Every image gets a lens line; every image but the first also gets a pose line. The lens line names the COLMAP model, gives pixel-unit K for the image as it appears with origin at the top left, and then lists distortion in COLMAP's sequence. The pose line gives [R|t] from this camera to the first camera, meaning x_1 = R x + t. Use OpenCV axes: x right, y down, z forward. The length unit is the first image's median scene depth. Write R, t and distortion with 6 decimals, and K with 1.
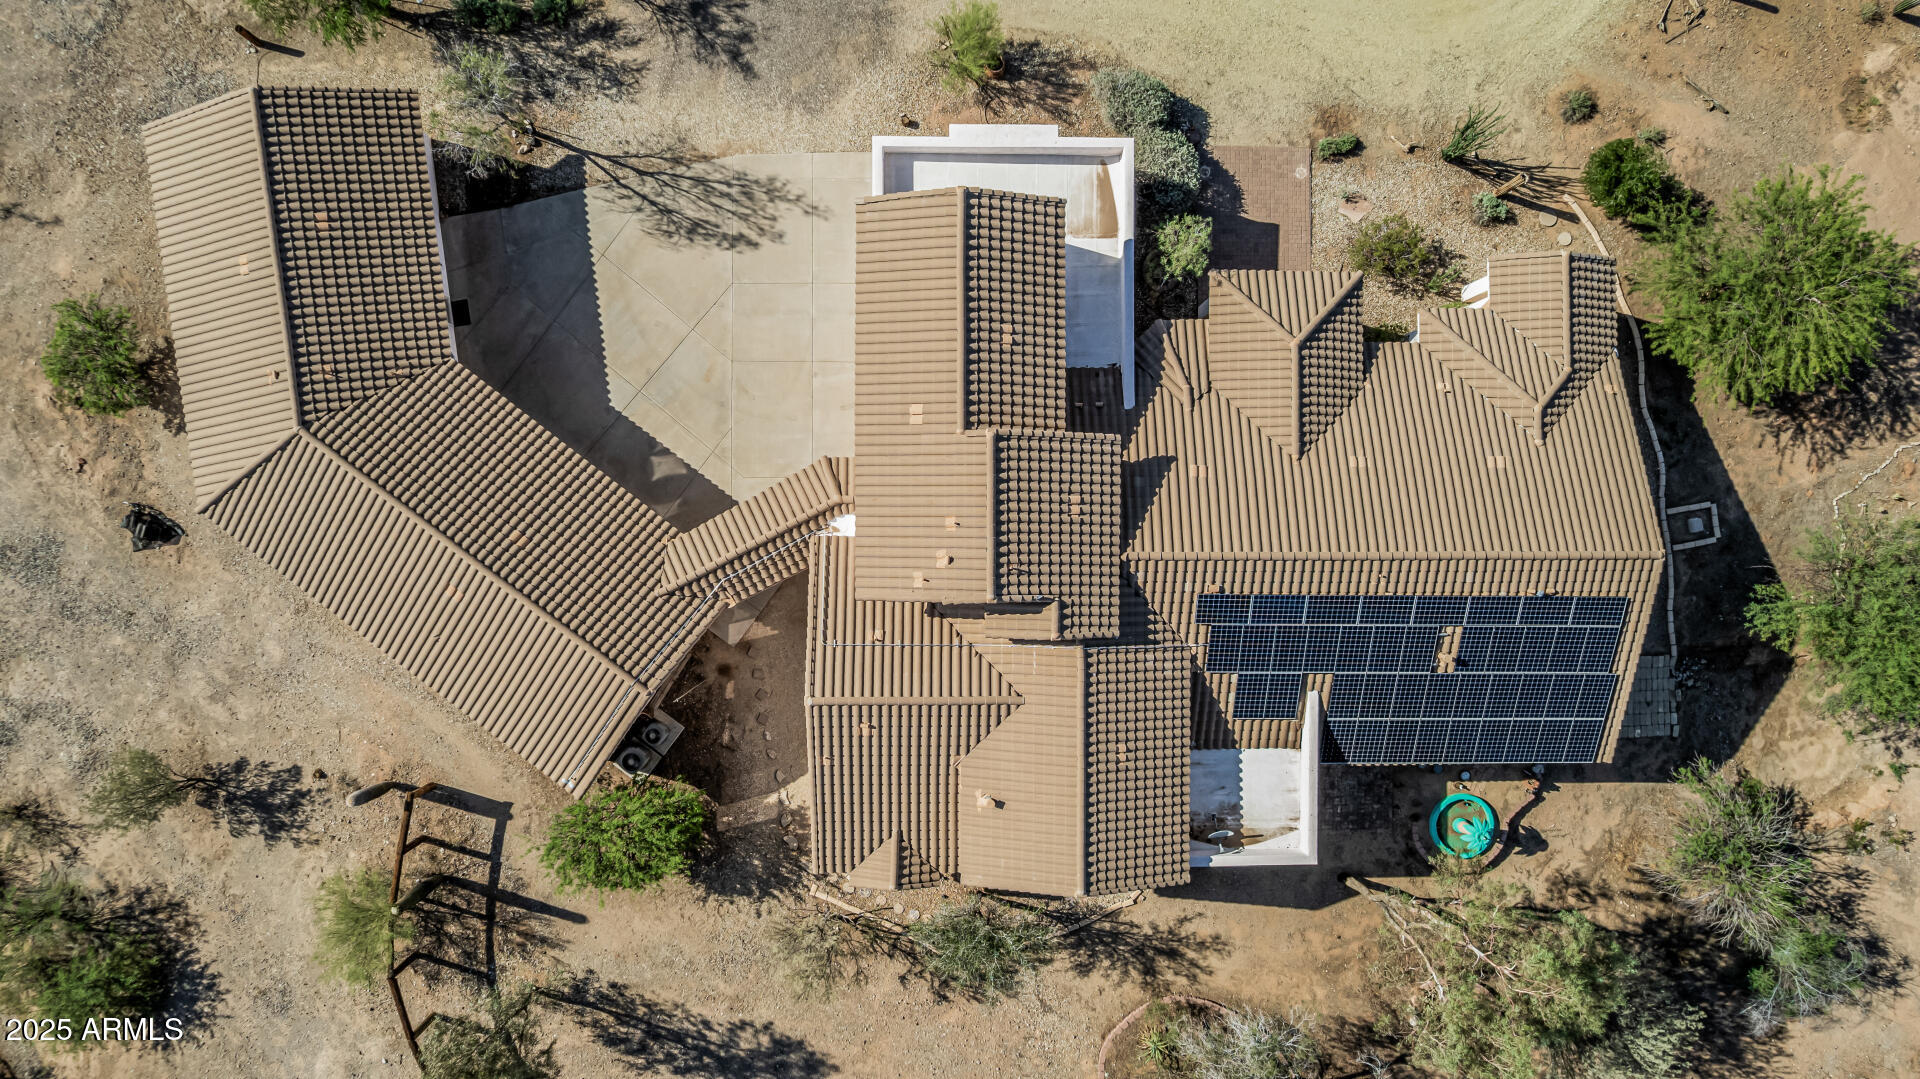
lens RADIAL K [[1223.8, 0, 960.0], [0, 1223.8, 539.5], [0, 0, 1]] dist [-0.073707, 0.062766]
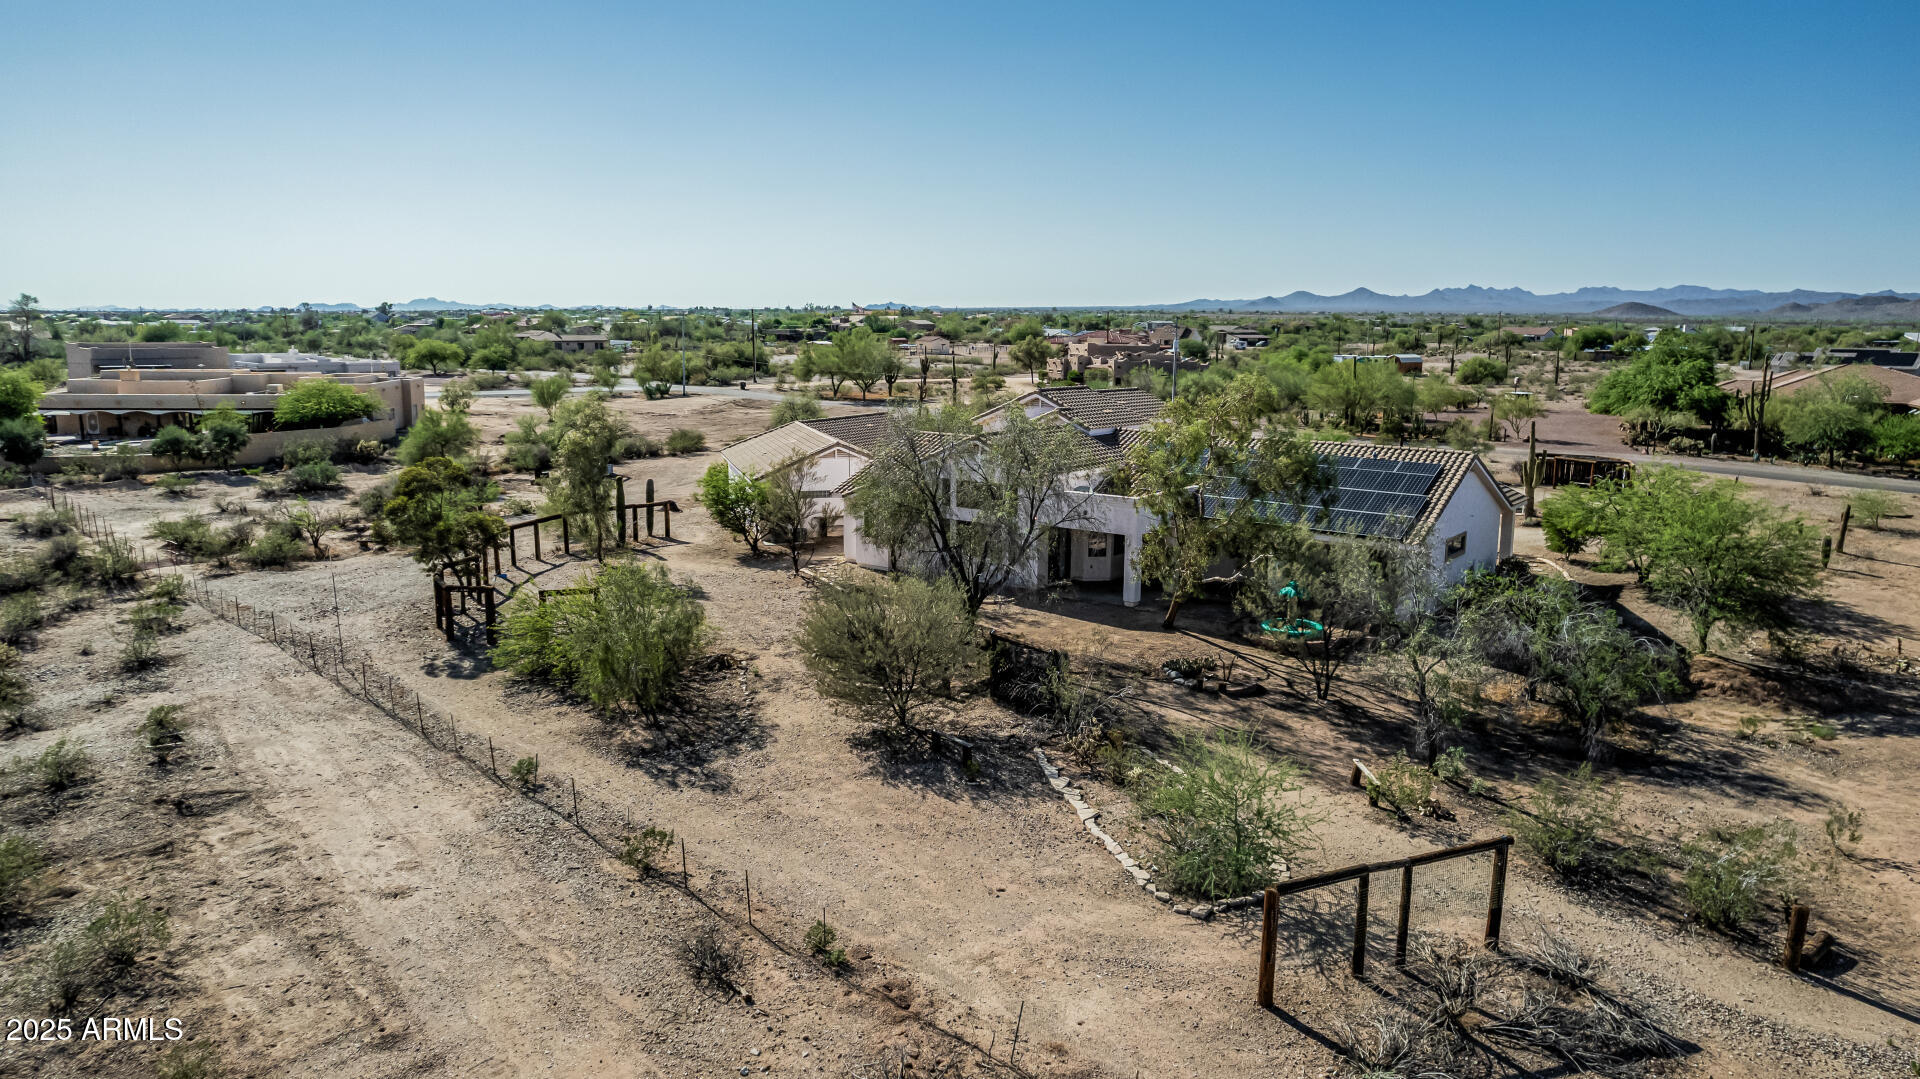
lens RADIAL K [[1291.8, 0, 960.0], [0, 1291.8, 539.5], [0, 0, 1]] dist [-0.074351, 0.057933]
pose [[0.802139, 0.085490, -0.590986, 0.850287], [-0.597126, 0.120863, -0.792990, 1.302204], [0.003636, 0.988981, 0.147997, 0.767364]]
